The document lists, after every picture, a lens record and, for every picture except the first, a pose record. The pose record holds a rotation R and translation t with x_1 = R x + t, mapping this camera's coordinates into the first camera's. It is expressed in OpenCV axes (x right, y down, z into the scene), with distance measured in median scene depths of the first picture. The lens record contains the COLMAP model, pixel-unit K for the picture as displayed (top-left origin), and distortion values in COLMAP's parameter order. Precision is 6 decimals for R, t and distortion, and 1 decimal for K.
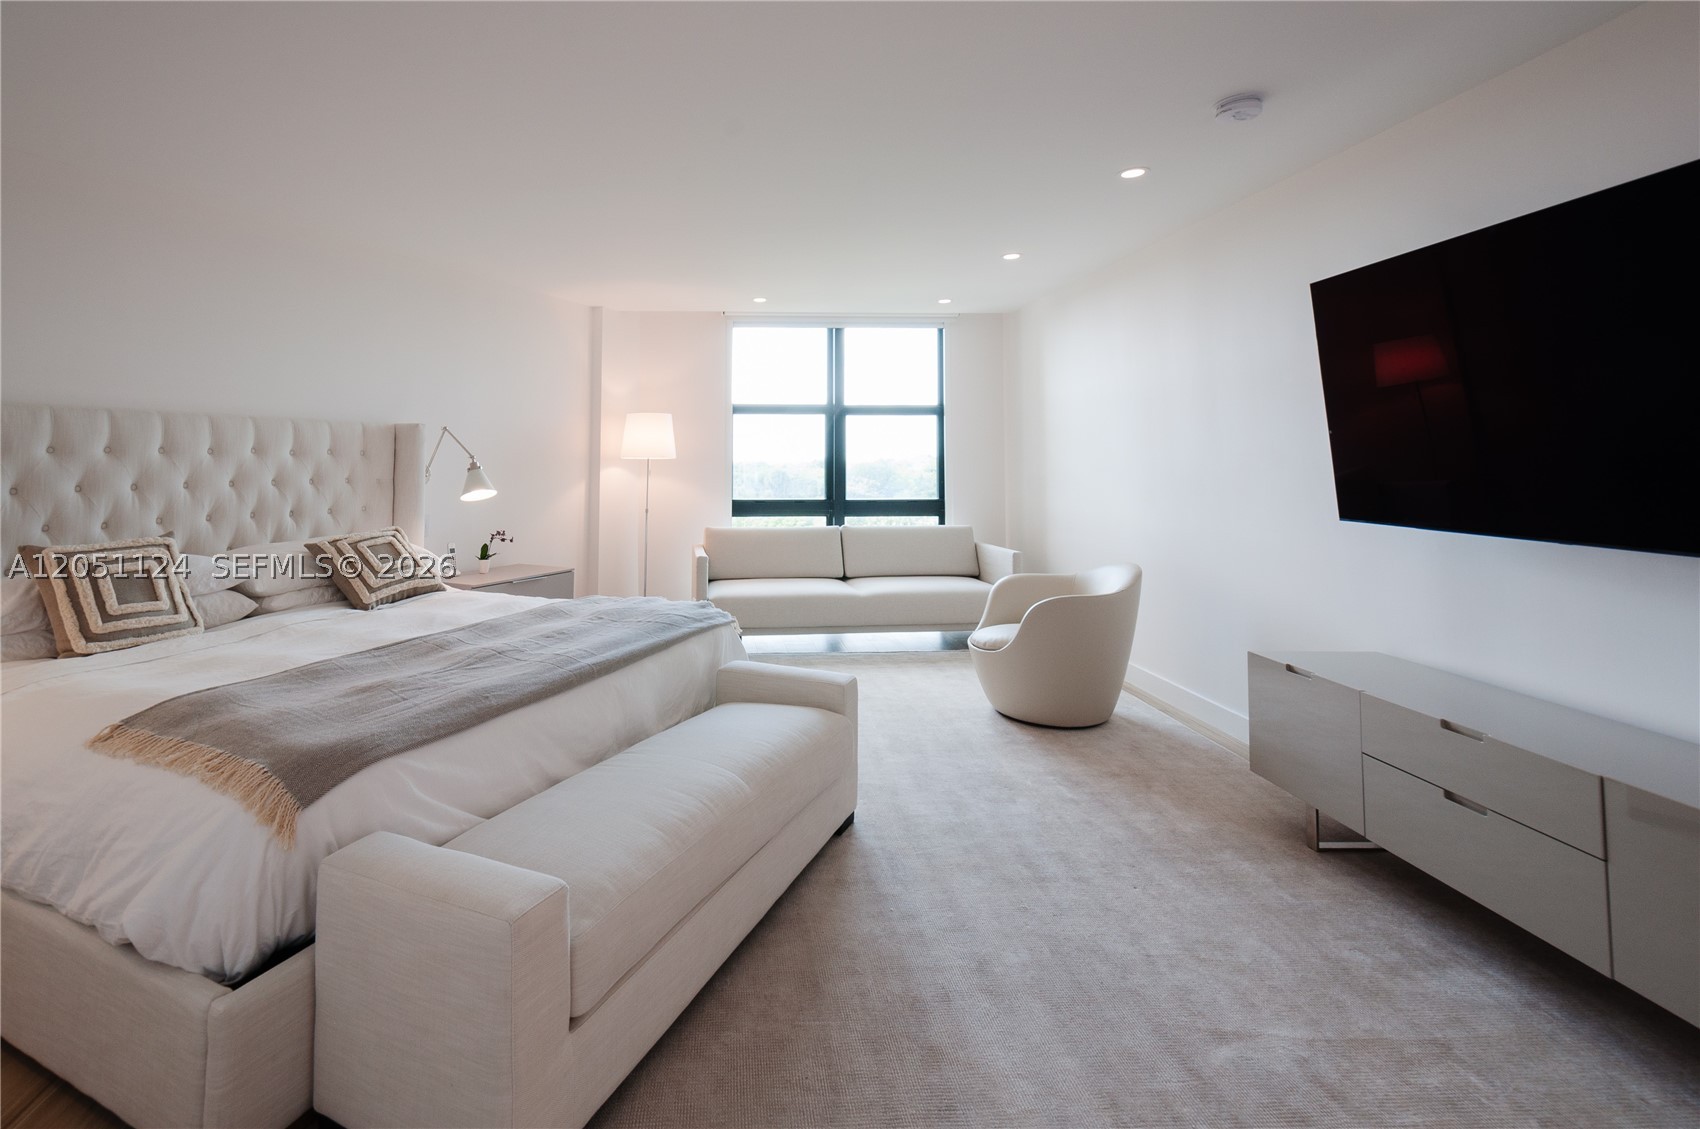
lens RADIAL K [[786.3, 0, 796.2], [0, 786.3, 406.7], [0, 0, 1]] dist [0.003845, -0.002958]
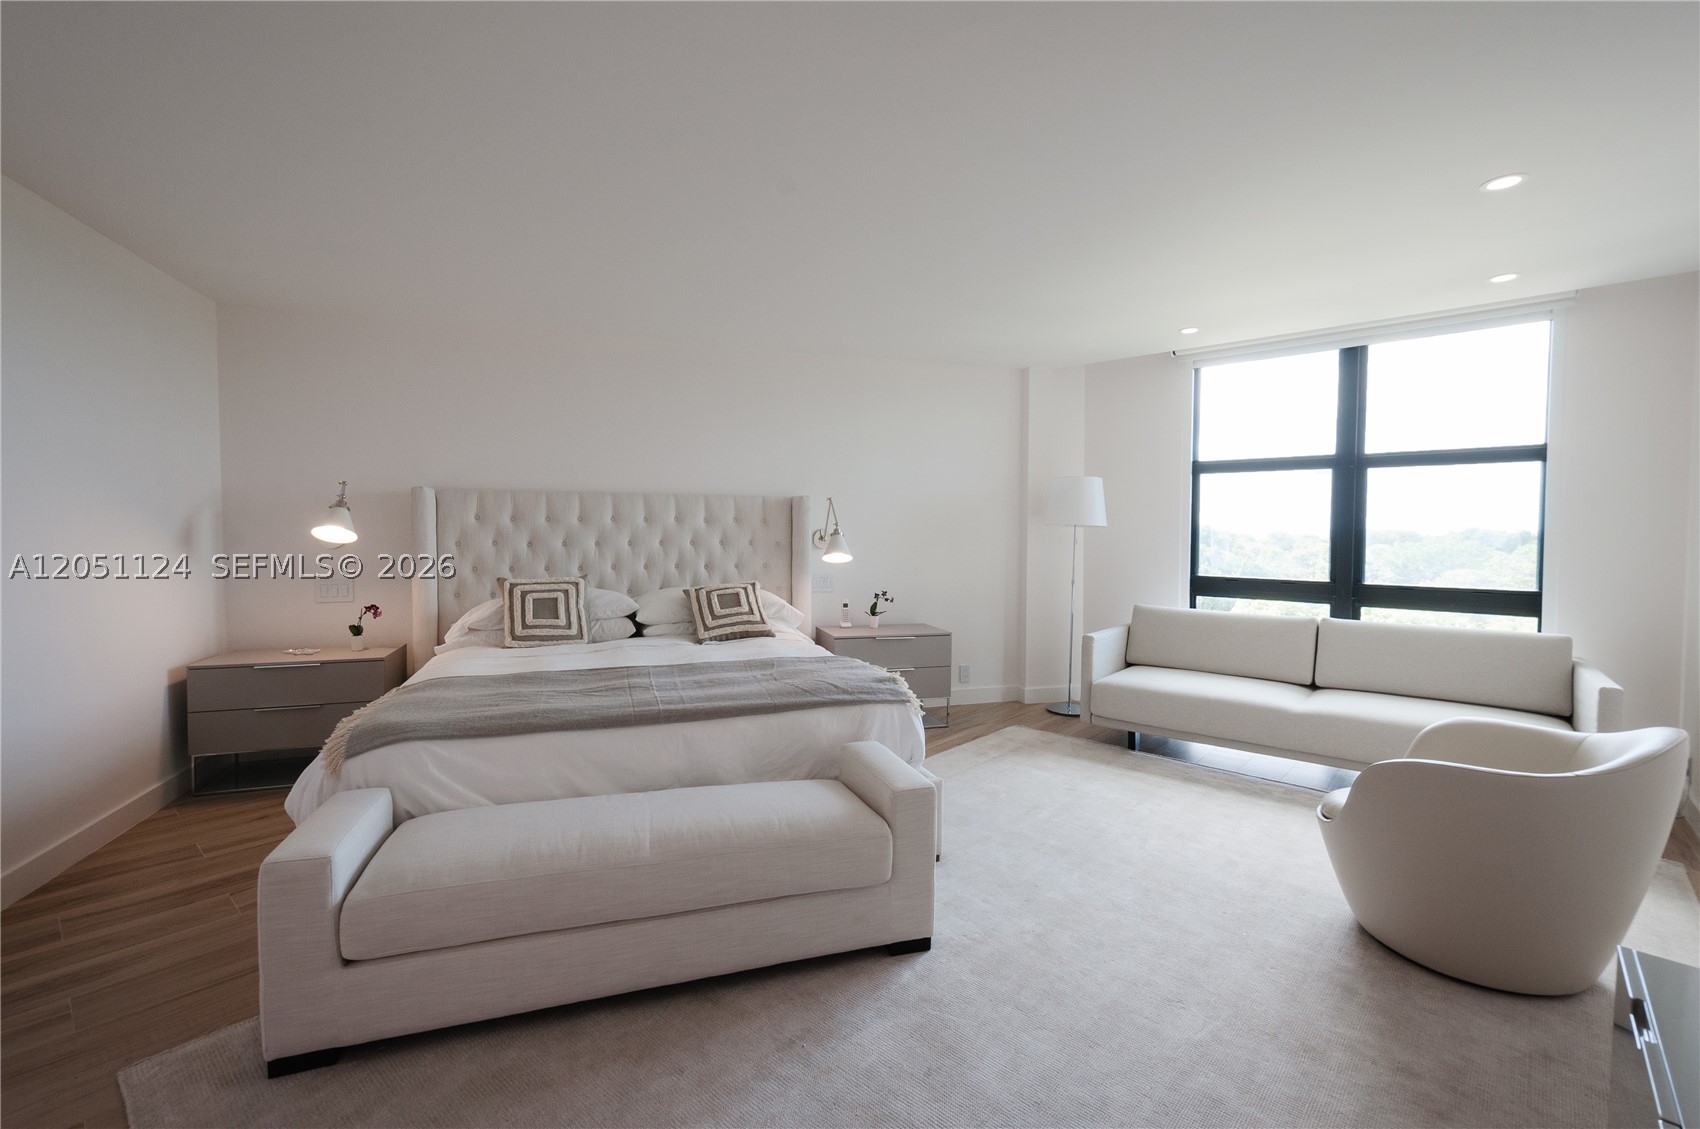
lens RADIAL K [[752.3, 0, 835.9], [0, 752.3, 559.1], [0, 0, 1]] dist [0.007486, -0.003321]
pose [[0.685347, 0.036356, -0.727309, 0.451429], [0.044015, 0.994859, 0.091206, 0.018194], [0.726885, -0.094520, 0.680223, 0.315271]]
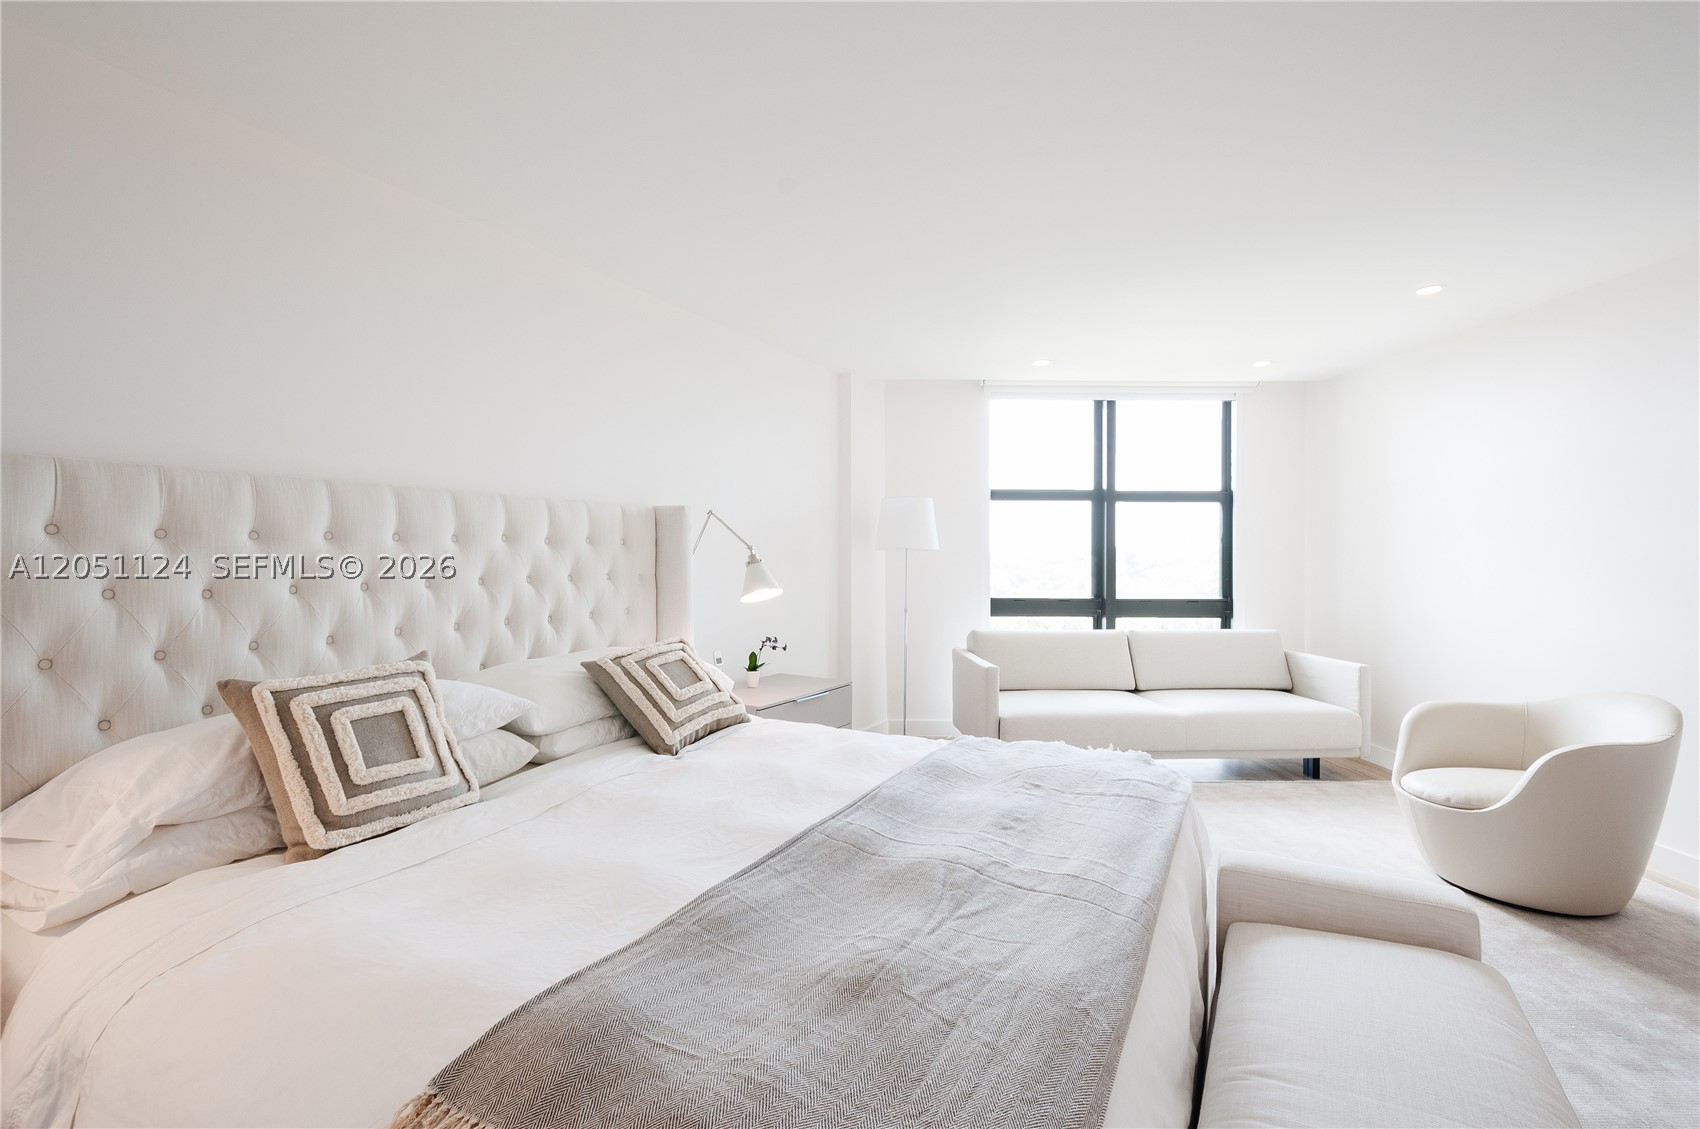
lens RADIAL K [[752.3, 0, 880.3], [0, 752.3, 554.8], [0, 0, 1]] dist [0.007486, -0.003321]
pose [[0.998261, 0.006450, -0.058601, -0.284168], [-0.002198, 0.997377, 0.072344, 0.018147], [0.058914, -0.072090, 0.995657, 0.293204]]
